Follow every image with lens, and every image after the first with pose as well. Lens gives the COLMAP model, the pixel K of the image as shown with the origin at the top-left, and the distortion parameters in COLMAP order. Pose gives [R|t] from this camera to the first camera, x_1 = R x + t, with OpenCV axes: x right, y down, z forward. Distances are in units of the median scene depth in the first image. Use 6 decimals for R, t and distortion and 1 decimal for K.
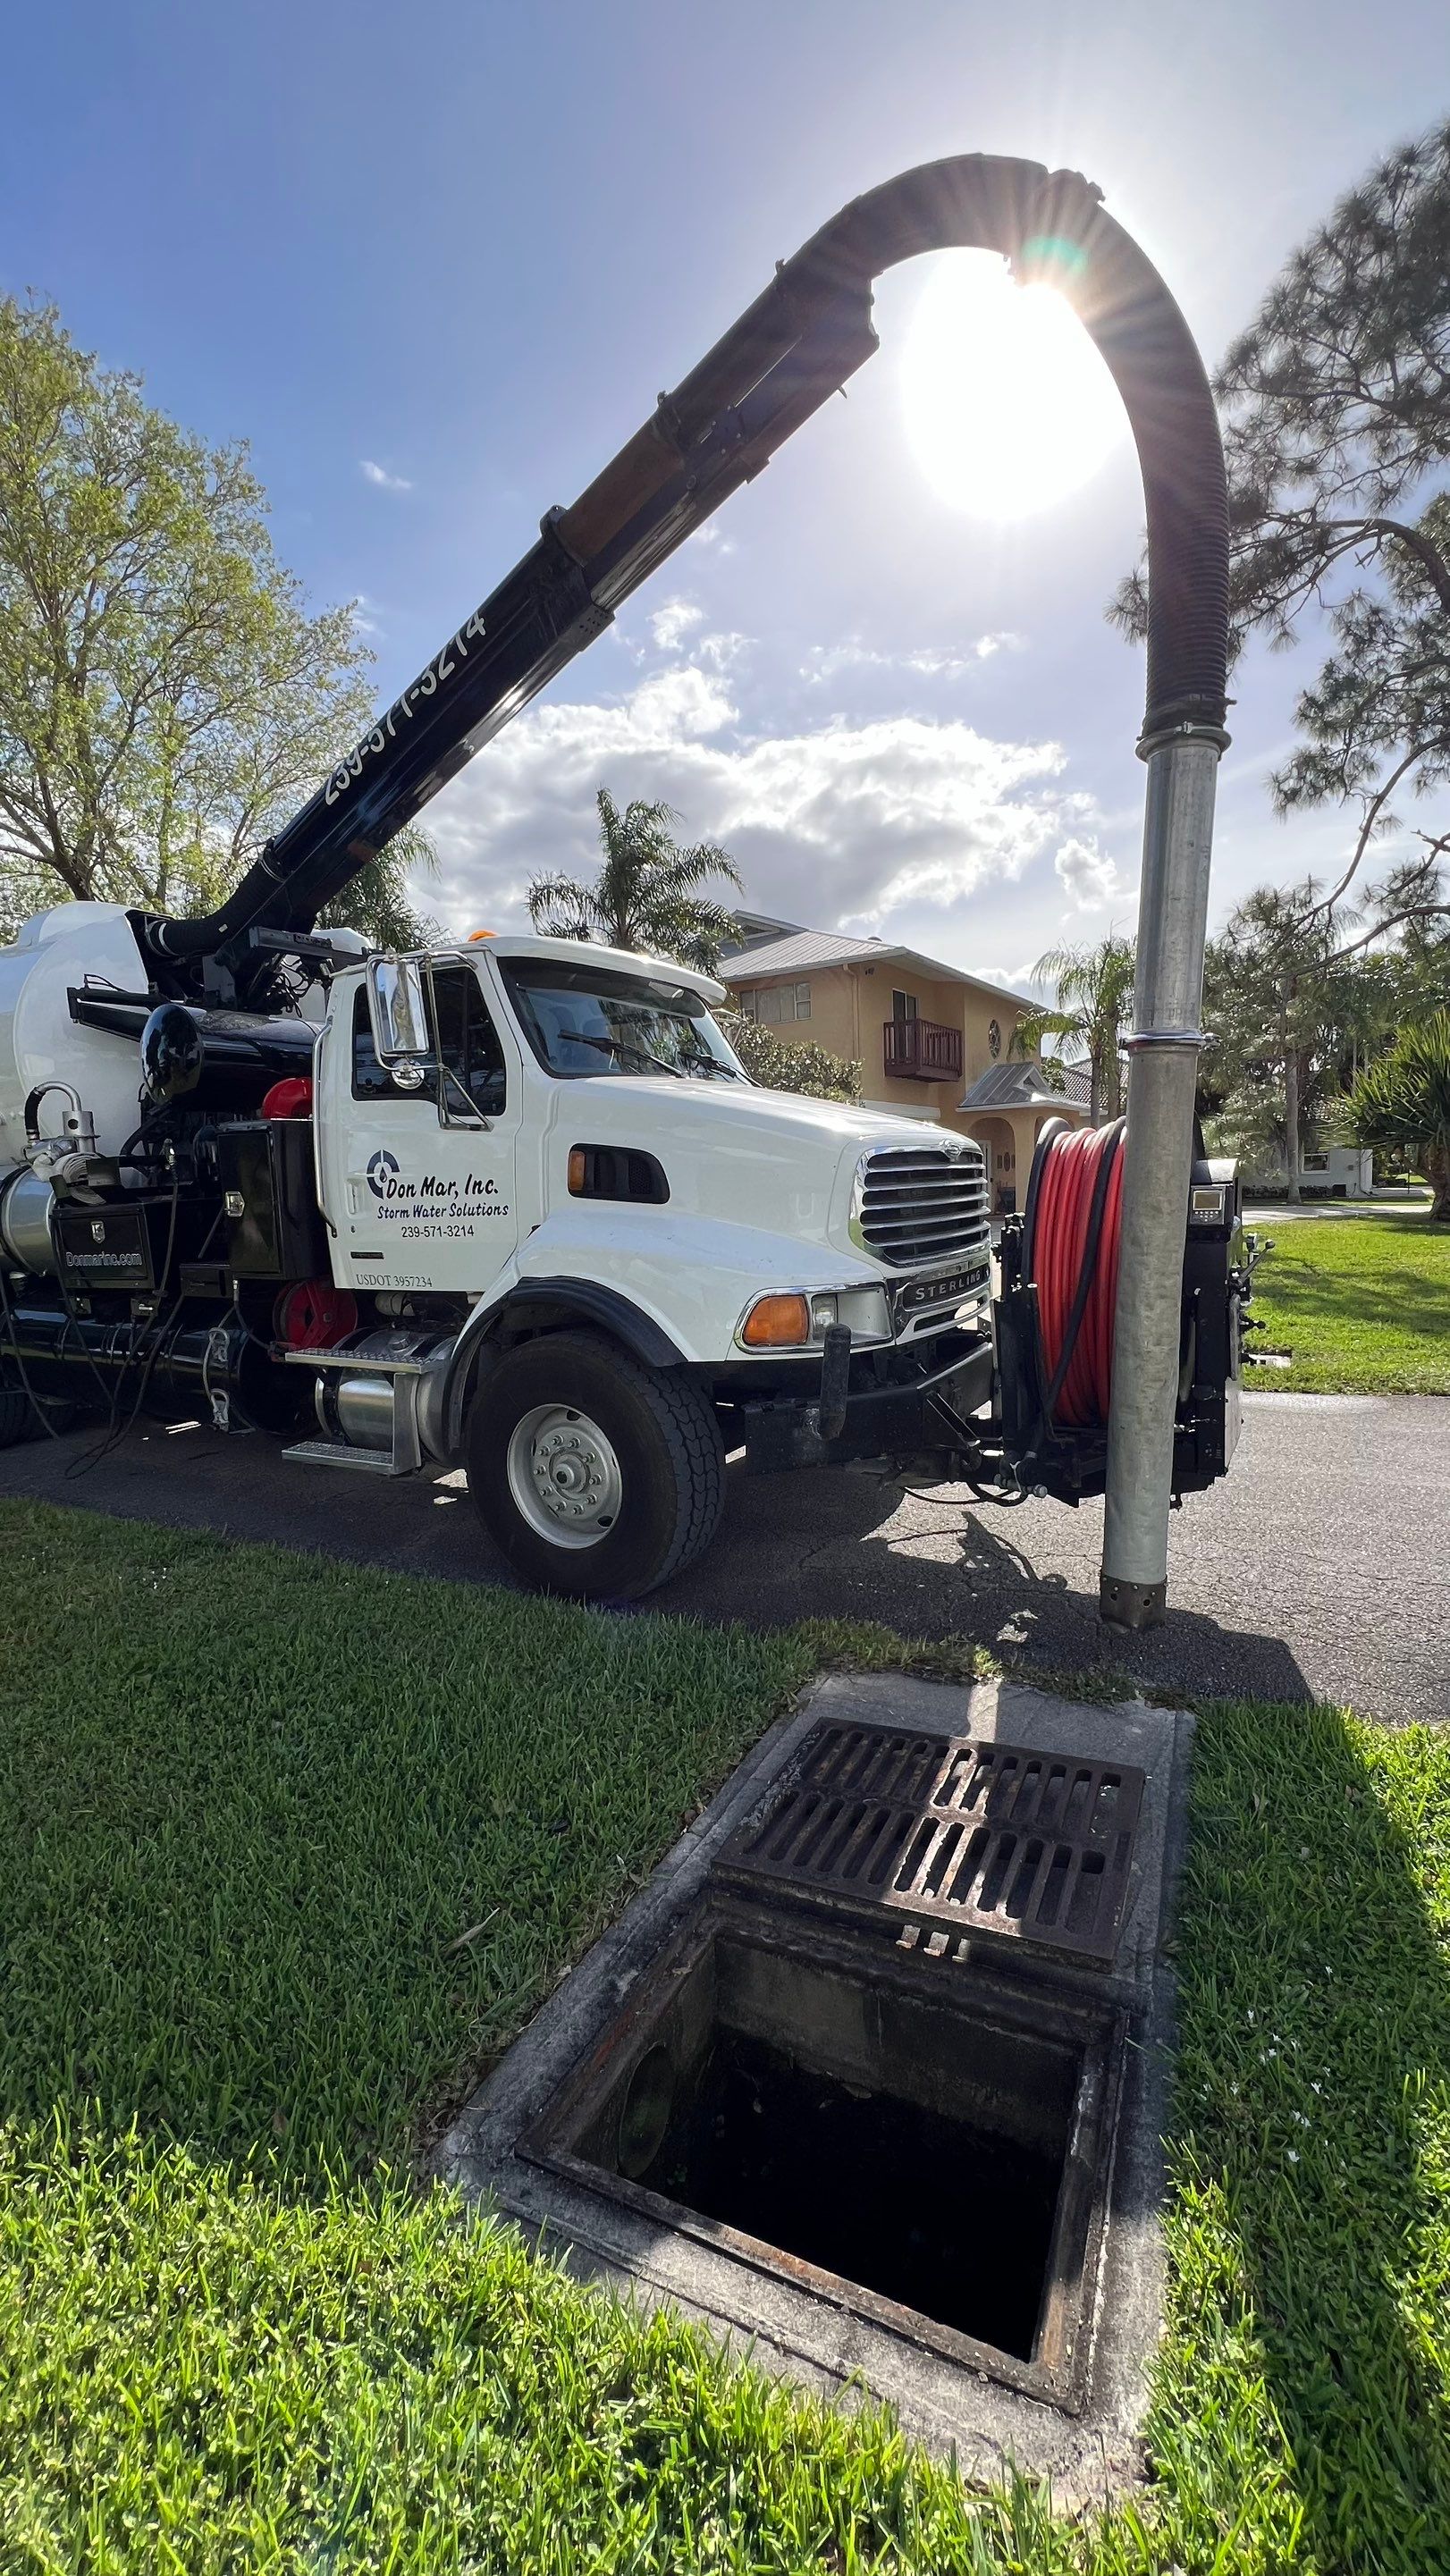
lens RADIAL K [[1012.1, 0, 732.3], [0, 1012.1, 1291.6], [0, 0, 1]] dist [-0.007782, 0.002551]
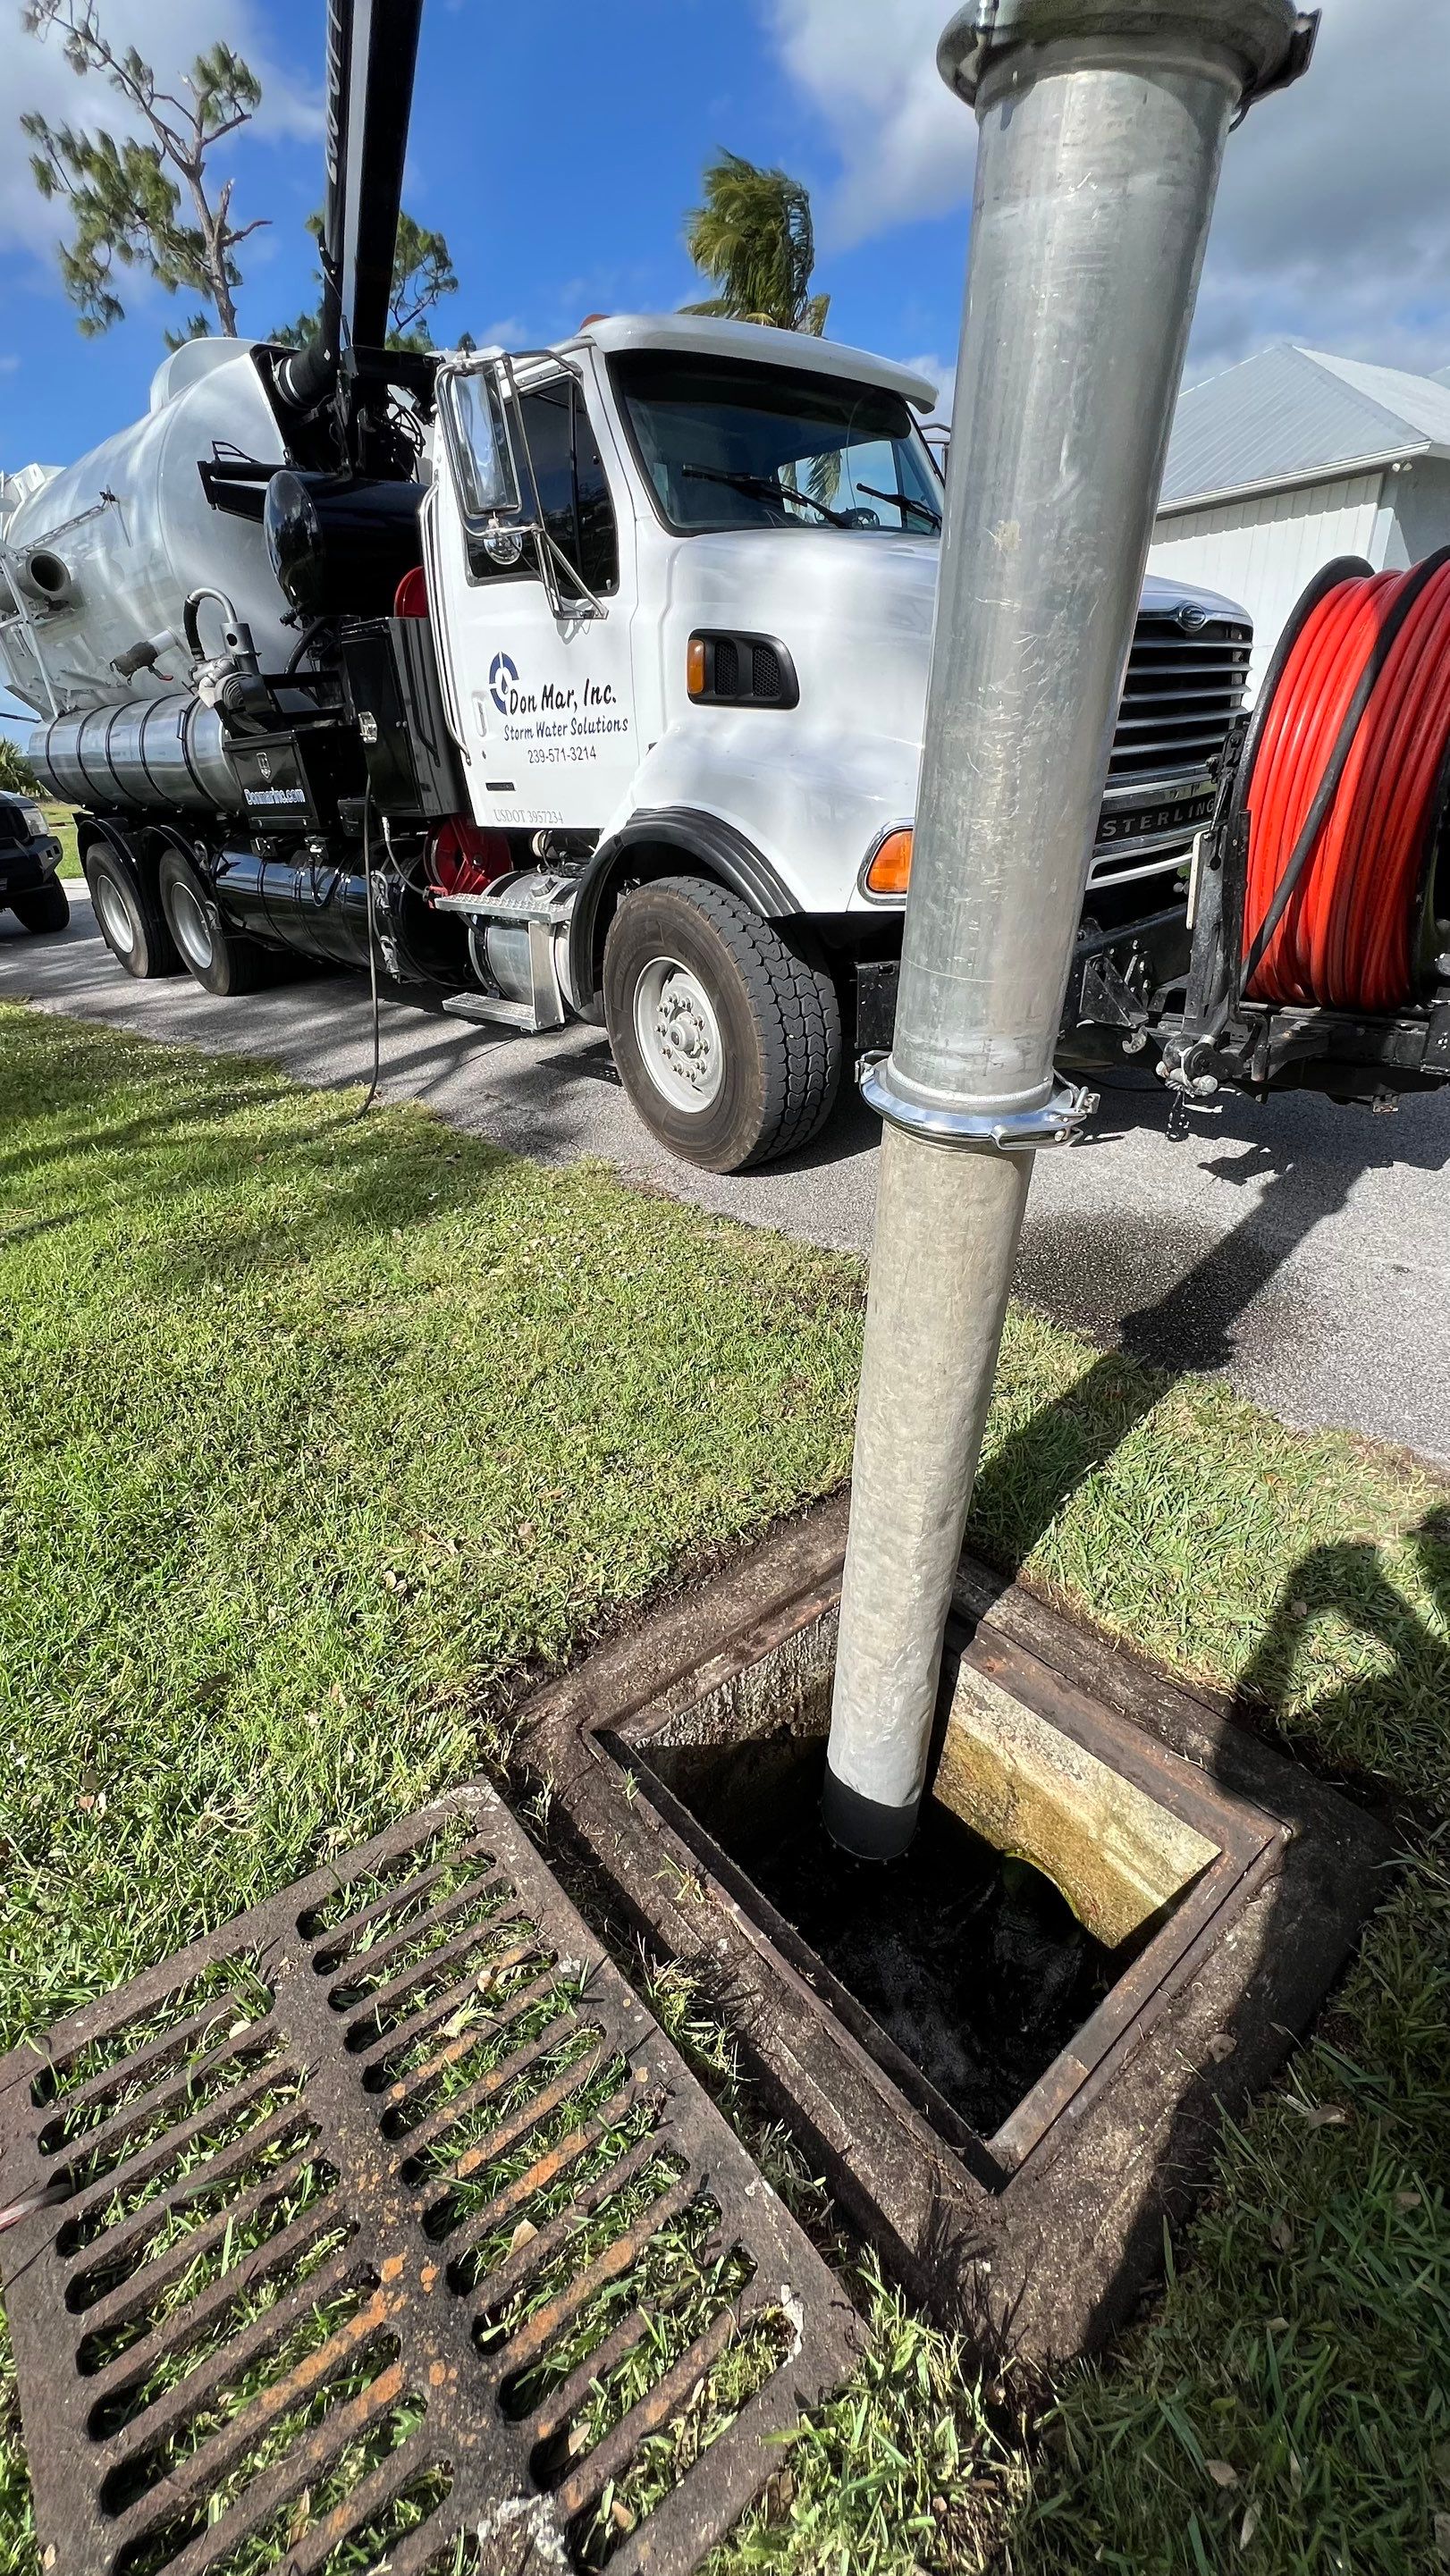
lens RADIAL K [[1012.1, 0, 736.3], [0, 1012.1, 1280.6], [0, 0, 1]] dist [-0.007782, 0.002551]
pose [[0.968418, 0.101762, -0.227619, 0.115942], [-0.003605, 0.918538, 0.395315, 0.014988], [0.249305, -0.382010, 0.889896, 0.072536]]
